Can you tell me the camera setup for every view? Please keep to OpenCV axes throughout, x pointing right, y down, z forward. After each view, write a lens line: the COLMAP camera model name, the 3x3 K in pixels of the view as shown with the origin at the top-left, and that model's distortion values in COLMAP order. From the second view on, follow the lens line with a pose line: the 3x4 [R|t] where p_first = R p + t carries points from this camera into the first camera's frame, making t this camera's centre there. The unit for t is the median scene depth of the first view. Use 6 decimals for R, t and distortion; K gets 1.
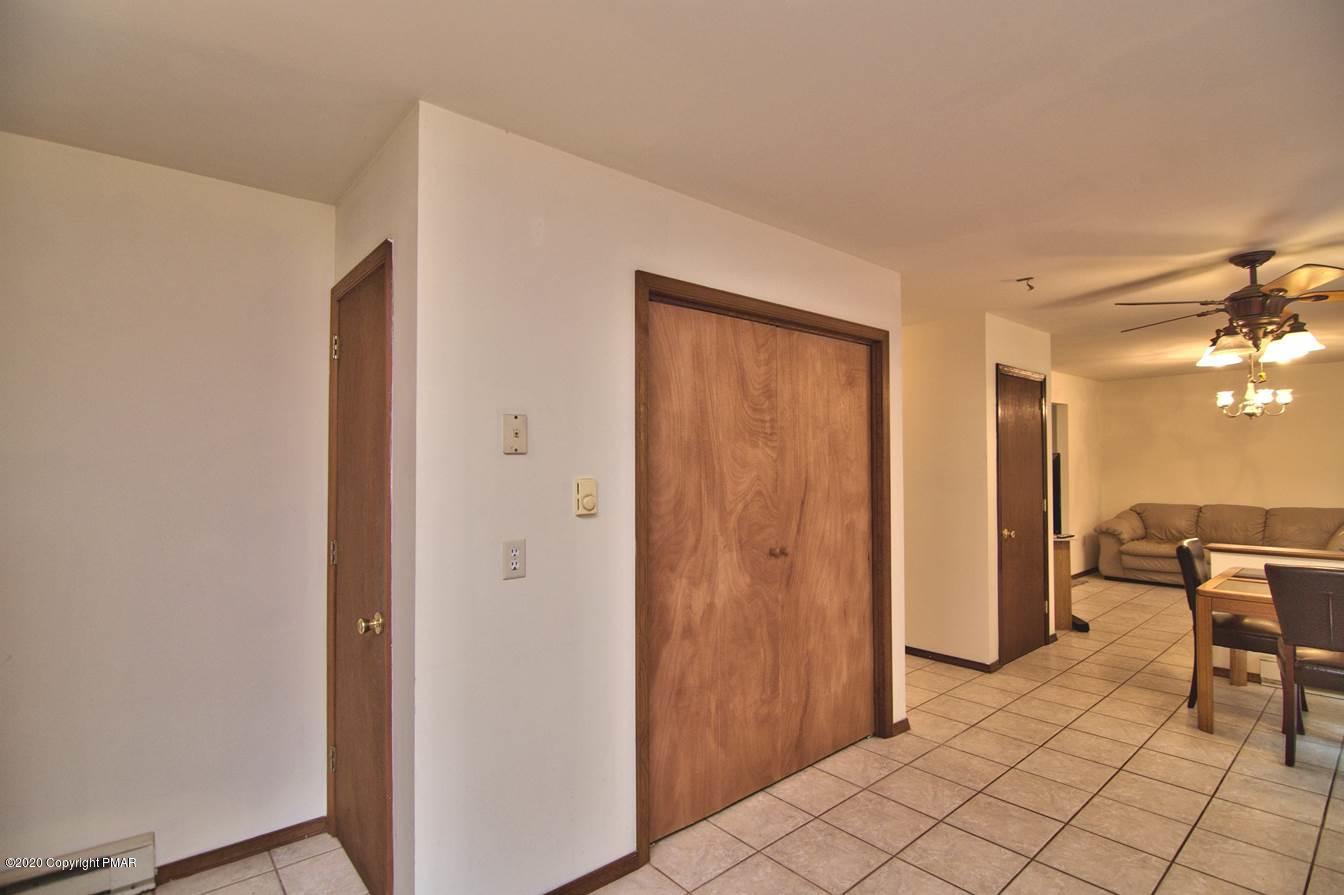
lens RADIAL K [[644.0, 0, 673.6], [0, 644.0, 449.4], [0, 0, 1]] dist [-0.008585, -0.008656]
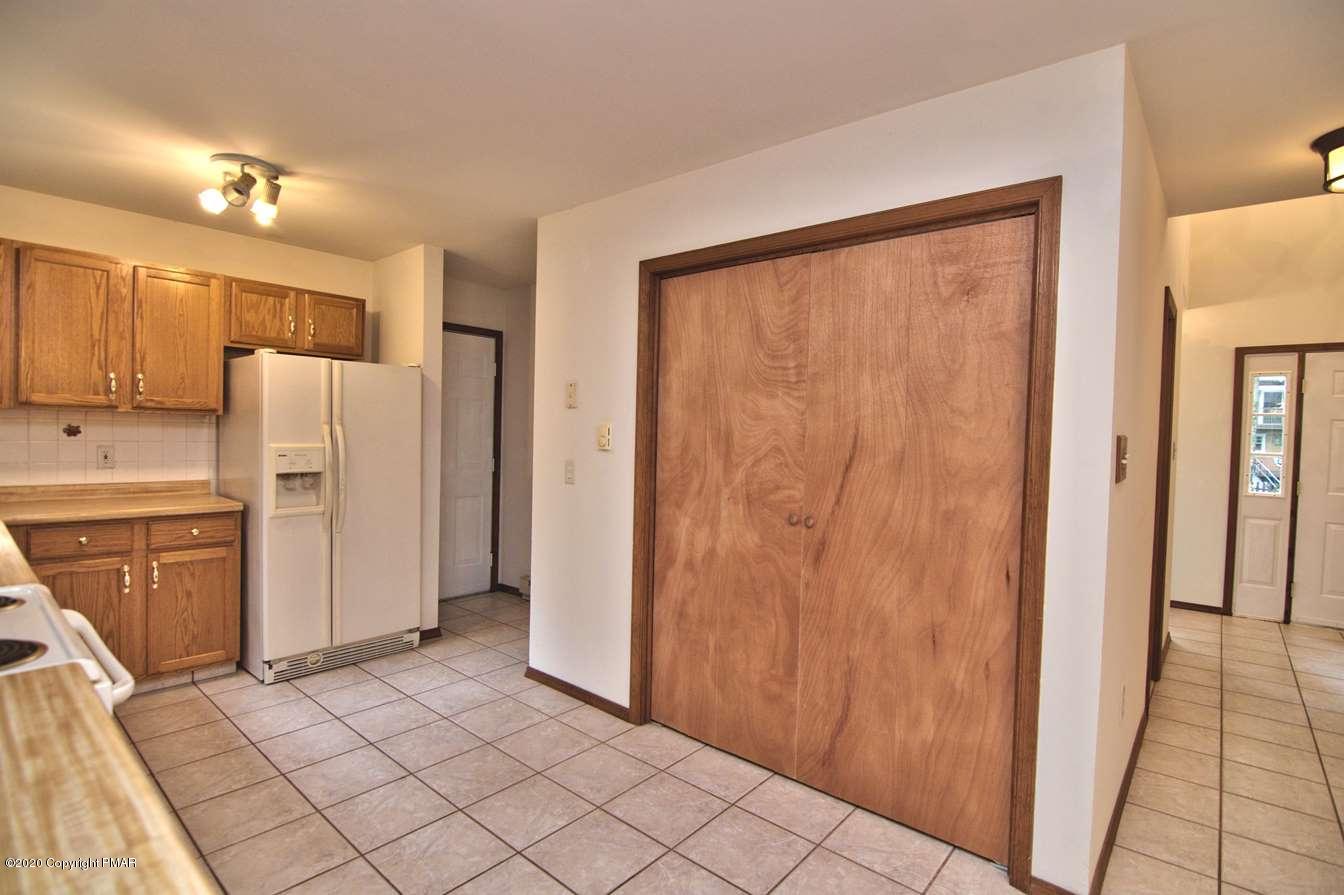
lens RADIAL K [[644.0, 0, 673.6], [0, 644.0, 449.4], [0, 0, 1]] dist [-0.008585, -0.008656]
pose [[0.153409, 0.036796, -0.987477, 1.008919], [-0.004553, 0.999322, 0.036530, 0.036435], [0.988152, -0.001108, 0.153473, 0.721627]]
